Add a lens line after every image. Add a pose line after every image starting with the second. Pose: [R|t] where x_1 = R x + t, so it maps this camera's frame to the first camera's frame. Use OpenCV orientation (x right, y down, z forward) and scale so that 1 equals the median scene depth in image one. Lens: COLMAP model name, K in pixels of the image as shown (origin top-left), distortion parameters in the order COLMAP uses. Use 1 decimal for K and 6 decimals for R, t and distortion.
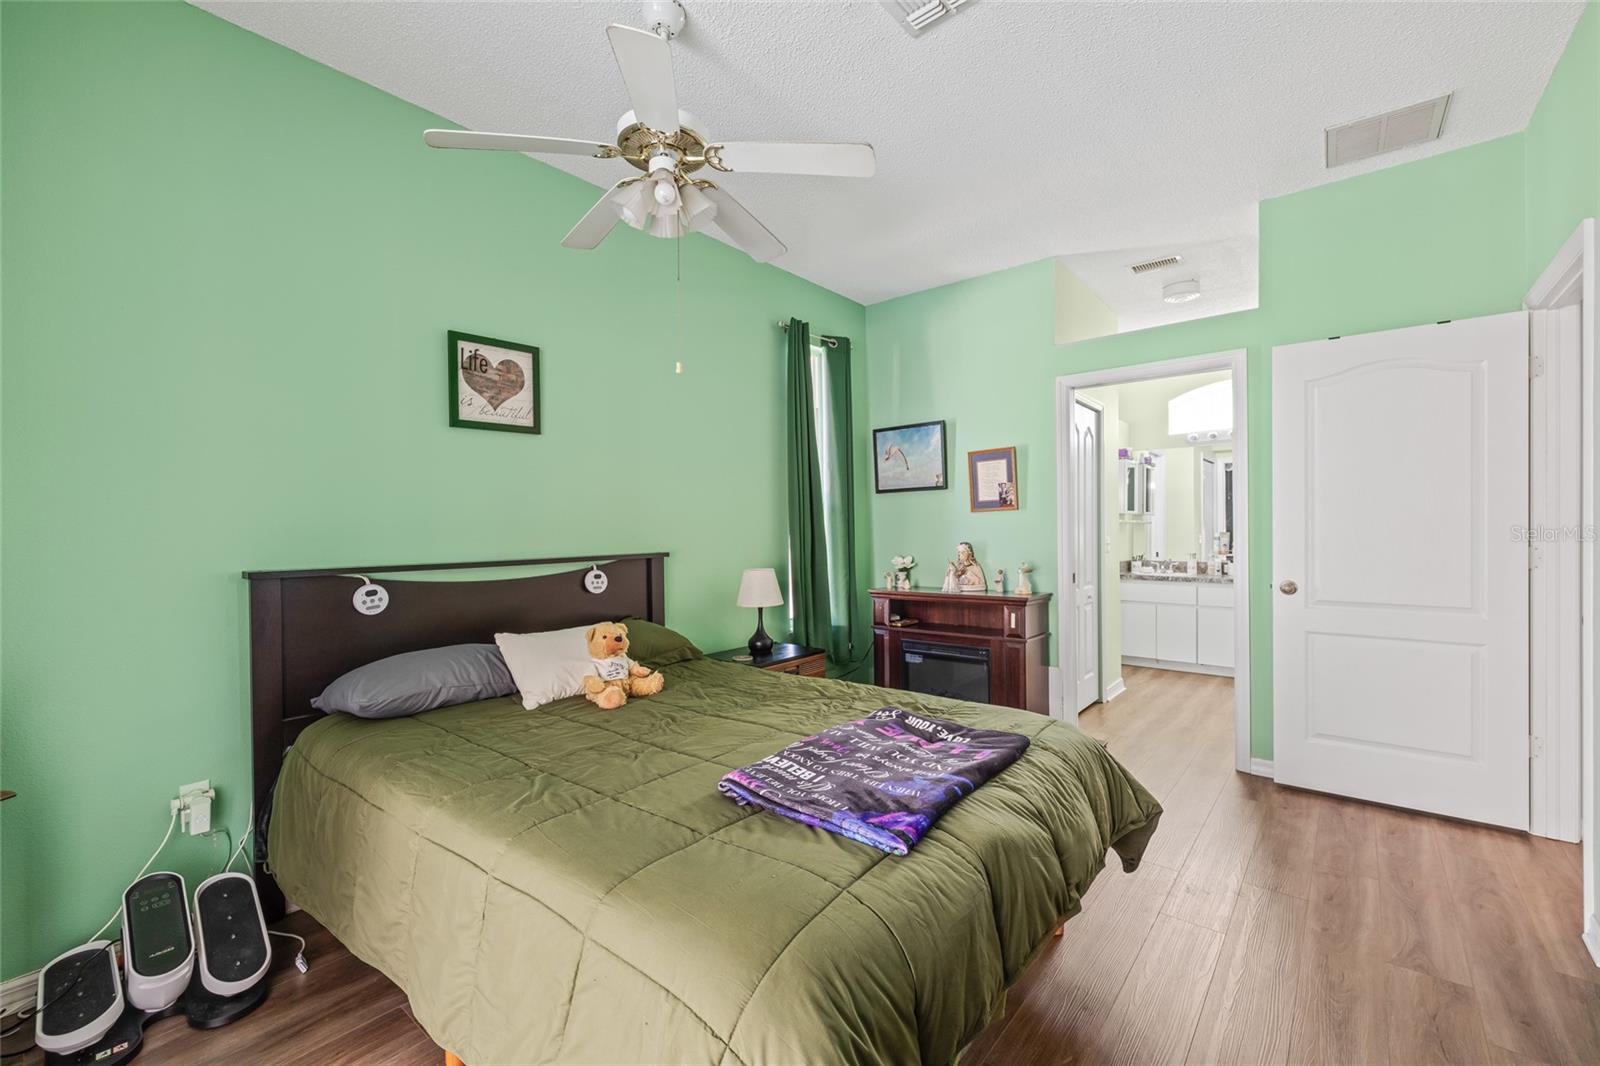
lens RADIAL K [[678.4, 0, 799.3], [0, 678.4, 529.7], [0, 0, 1]] dist [0.001163, 0.000053]
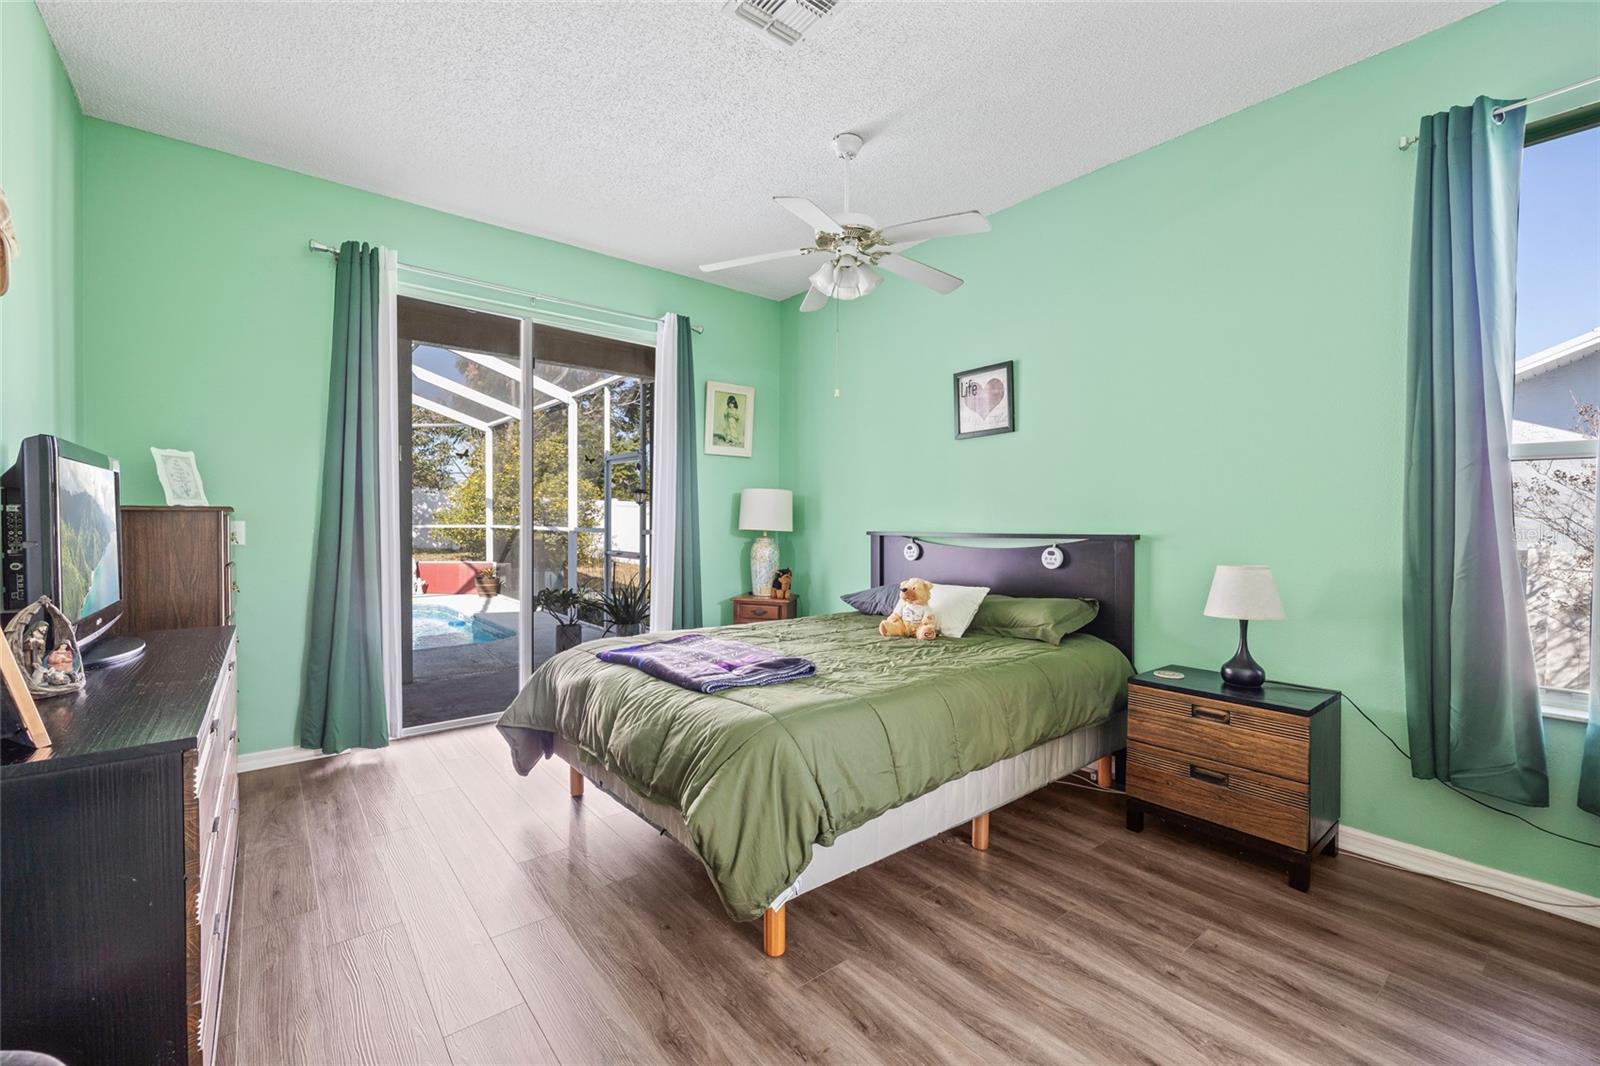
lens RADIAL K [[678.4, 0, 799.3], [0, 678.4, 529.7], [0, 0, 1]] dist [0.001163, 0.000053]
pose [[-0.205078, 0.016306, -0.978610, 0.863620], [-0.008661, 0.999792, 0.018474, 0.015521], [0.978707, 0.012264, -0.204894, 0.853673]]
